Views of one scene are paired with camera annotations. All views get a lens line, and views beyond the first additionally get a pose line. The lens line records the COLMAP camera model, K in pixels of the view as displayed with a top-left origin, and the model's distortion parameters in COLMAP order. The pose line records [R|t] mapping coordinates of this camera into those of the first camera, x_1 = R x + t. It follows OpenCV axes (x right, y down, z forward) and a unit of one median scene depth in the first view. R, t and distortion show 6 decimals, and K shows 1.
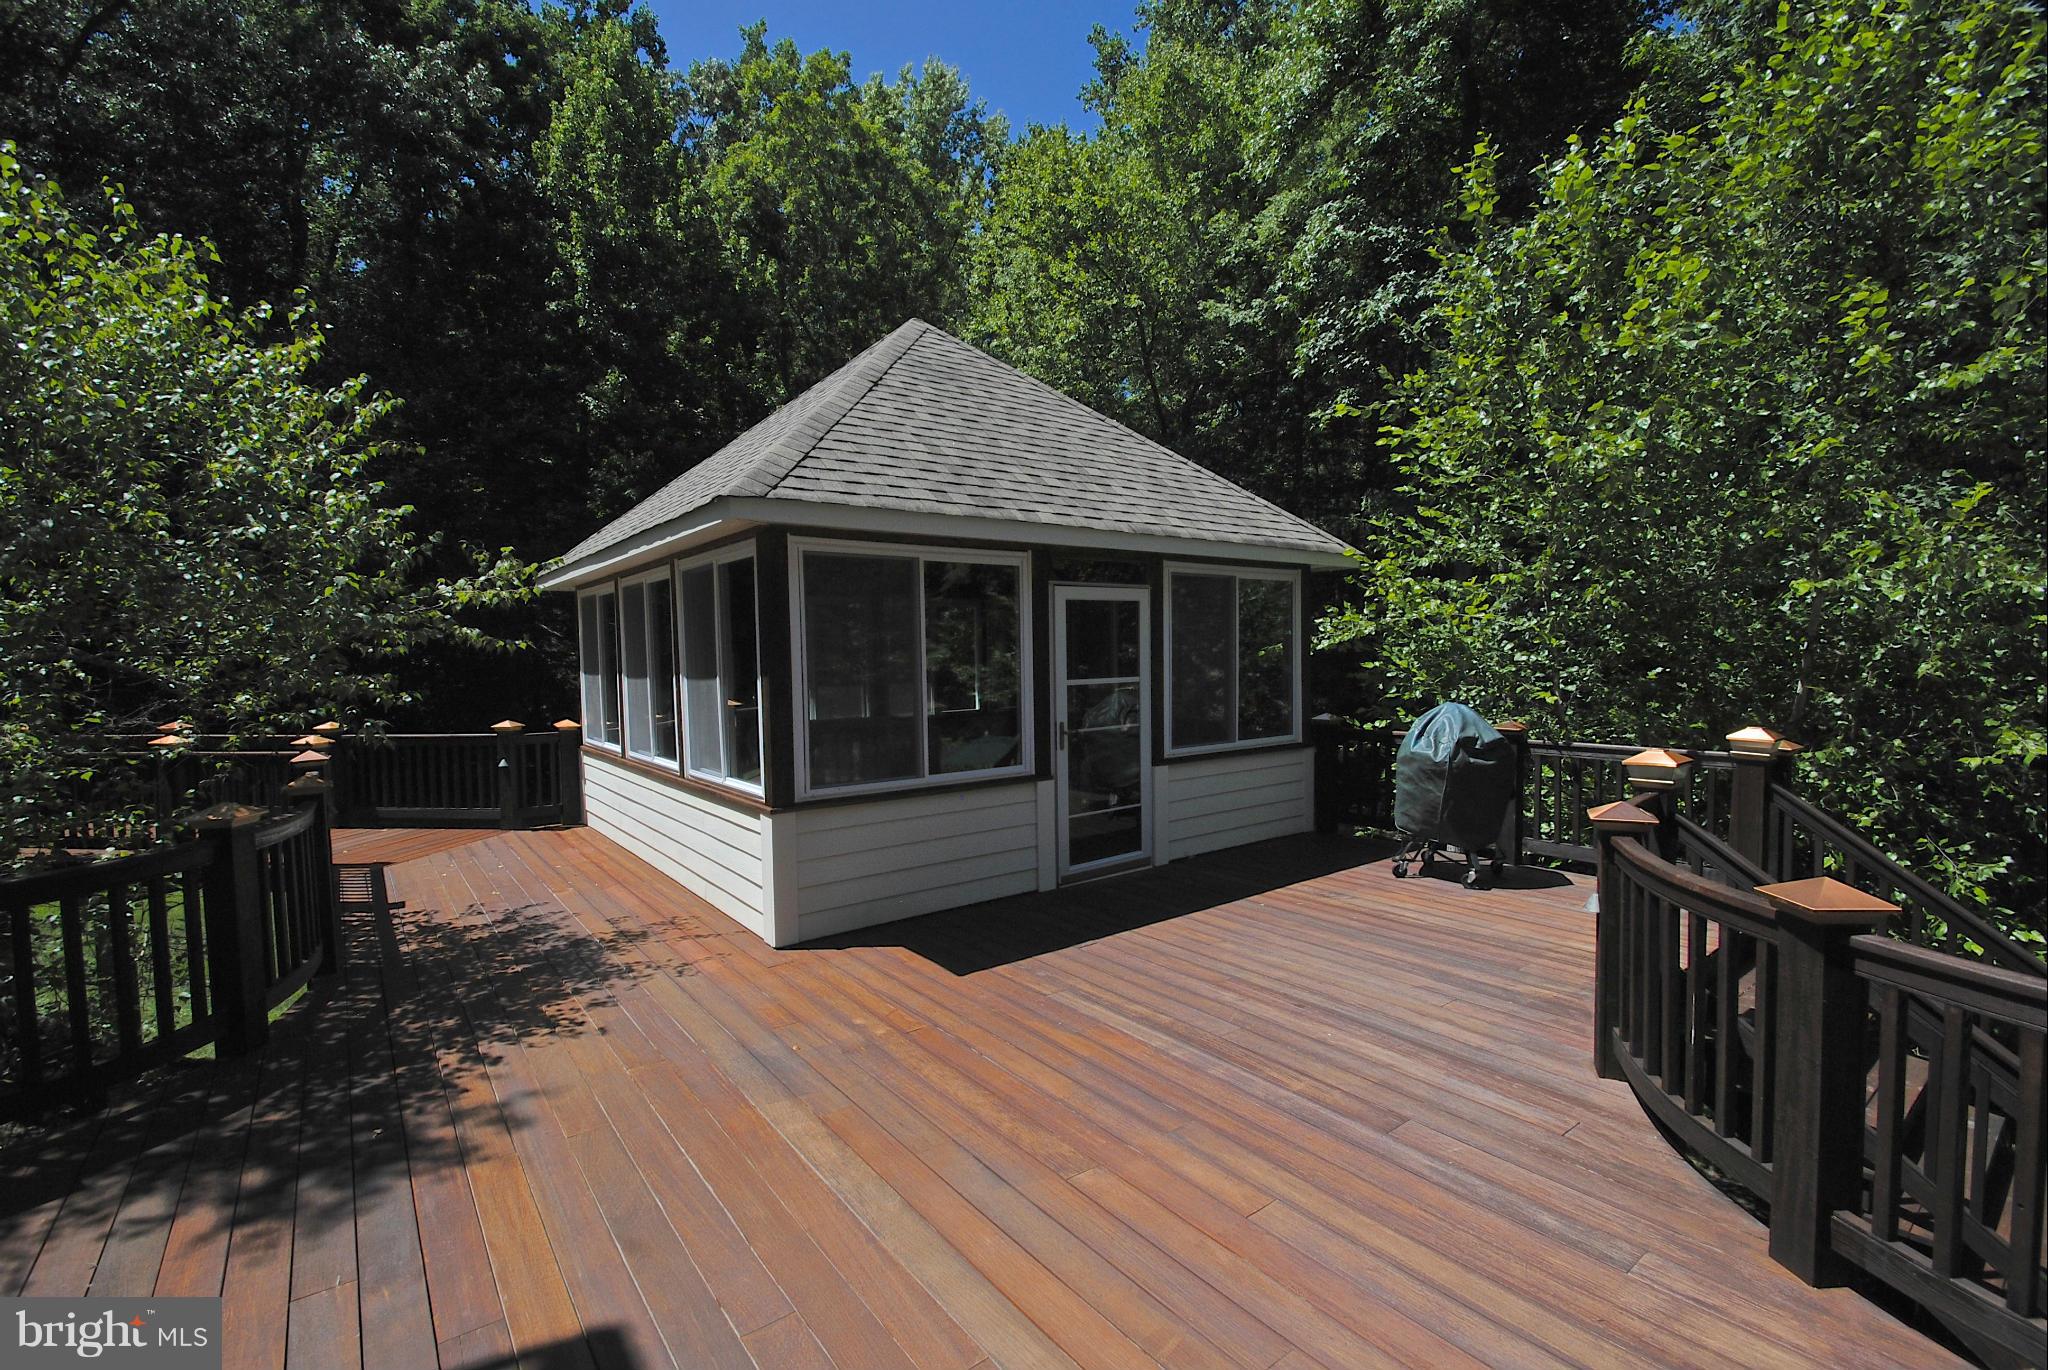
lens RADIAL K [[909.1, 0, 1021.0], [0, 909.1, 695.4], [0, 0, 1]] dist [-0.002785, -0.000483]
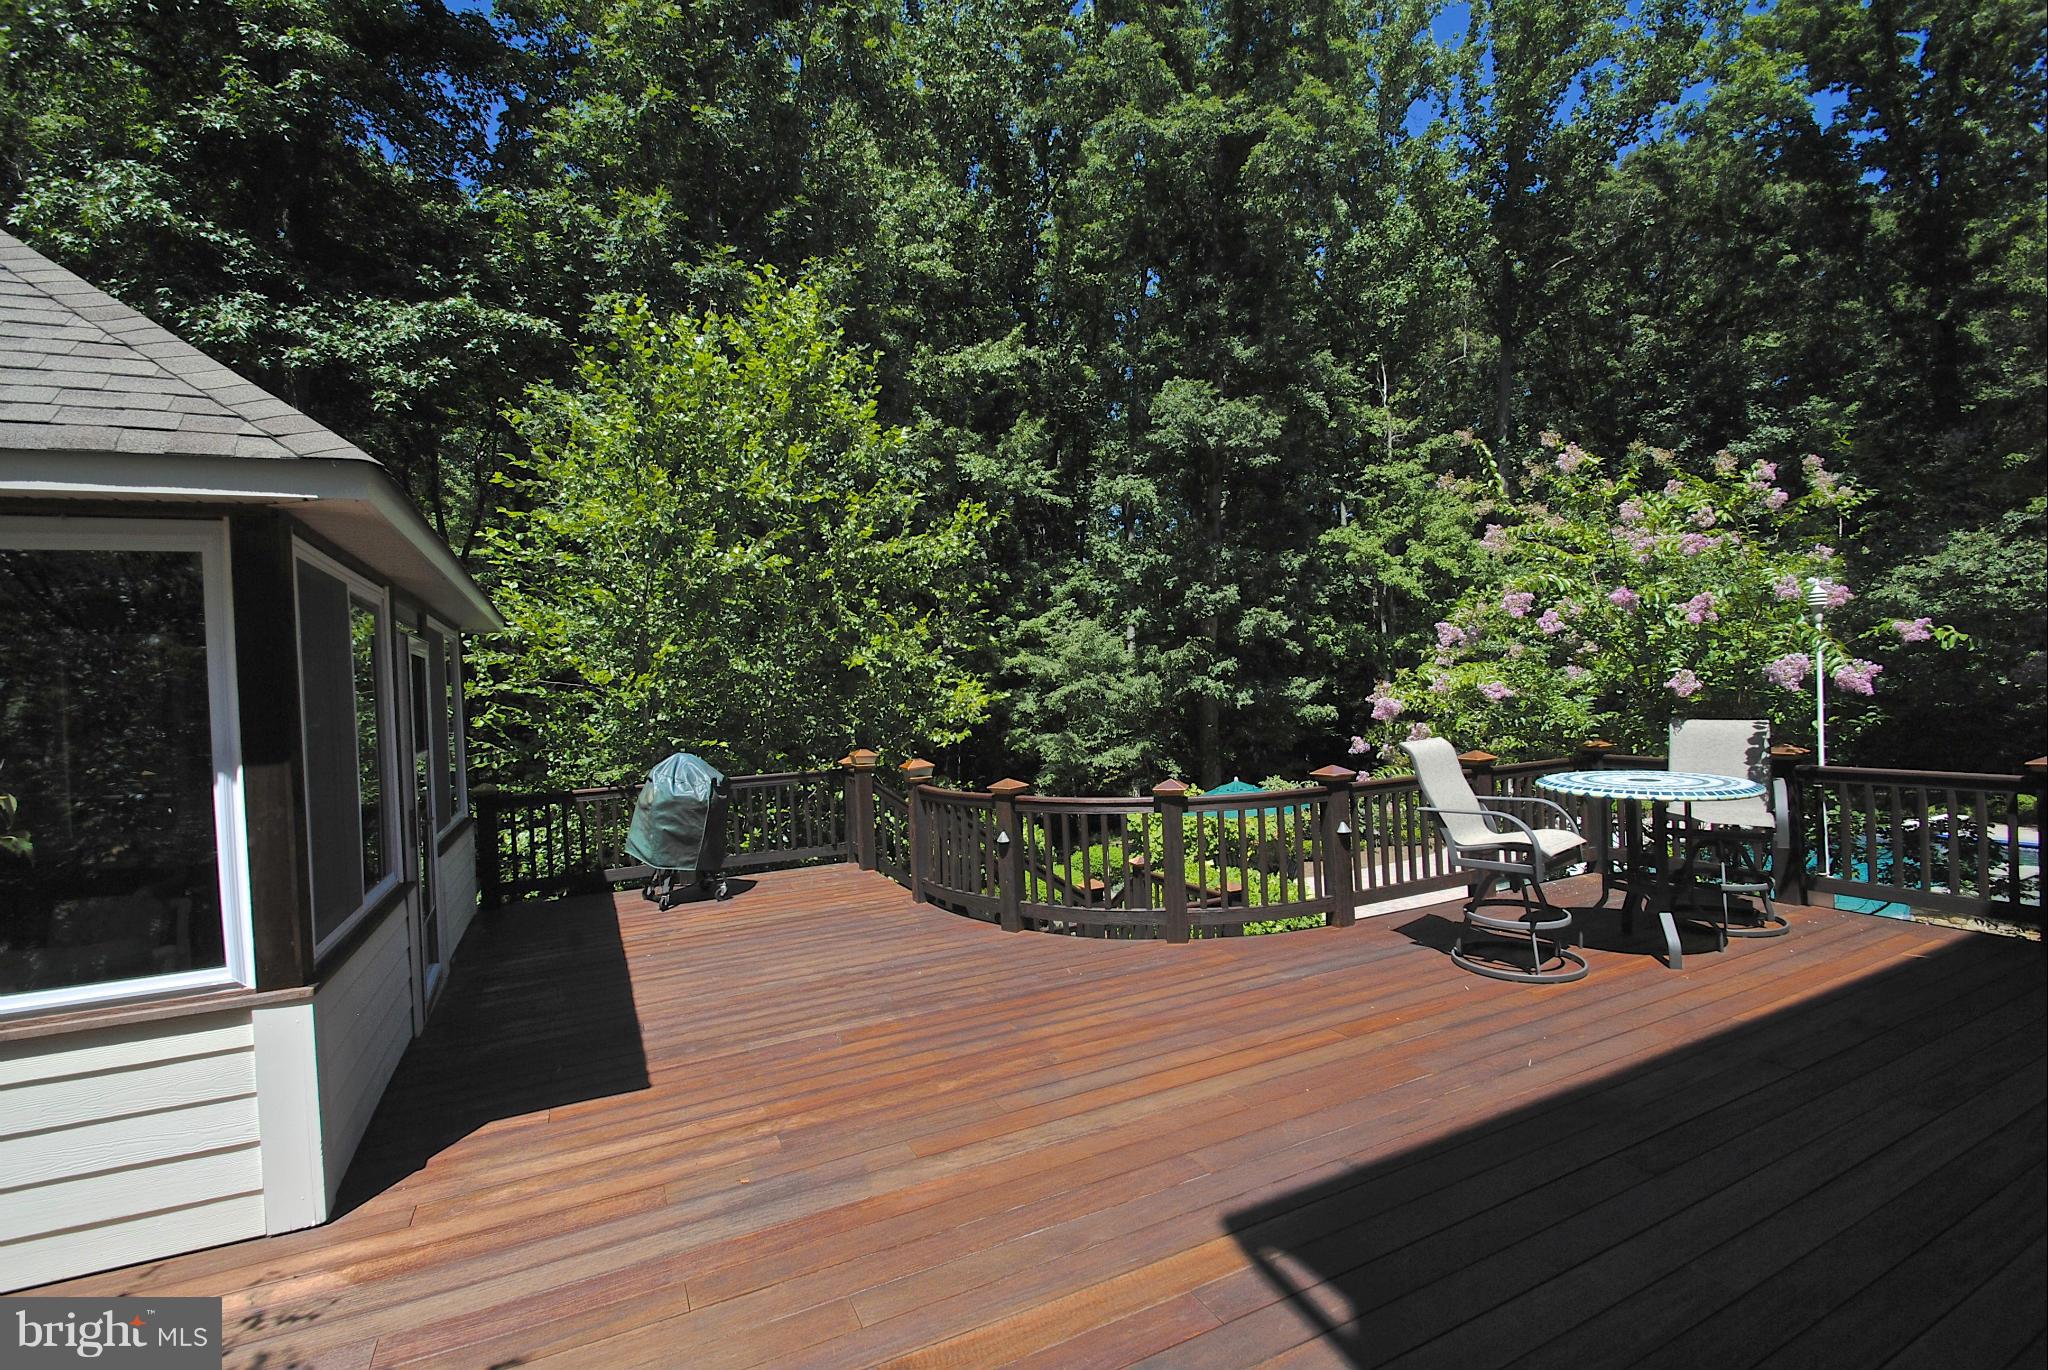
lens RADIAL K [[909.1, 0, 1014.8], [0, 909.1, 687.5], [0, 0, 1]] dist [-0.002785, -0.000483]
pose [[0.206286, -0.004284, 0.978482, -0.855700], [0.091737, 0.995671, -0.014981, -0.027662], [-0.974182, 0.092854, 0.205786, 0.448134]]
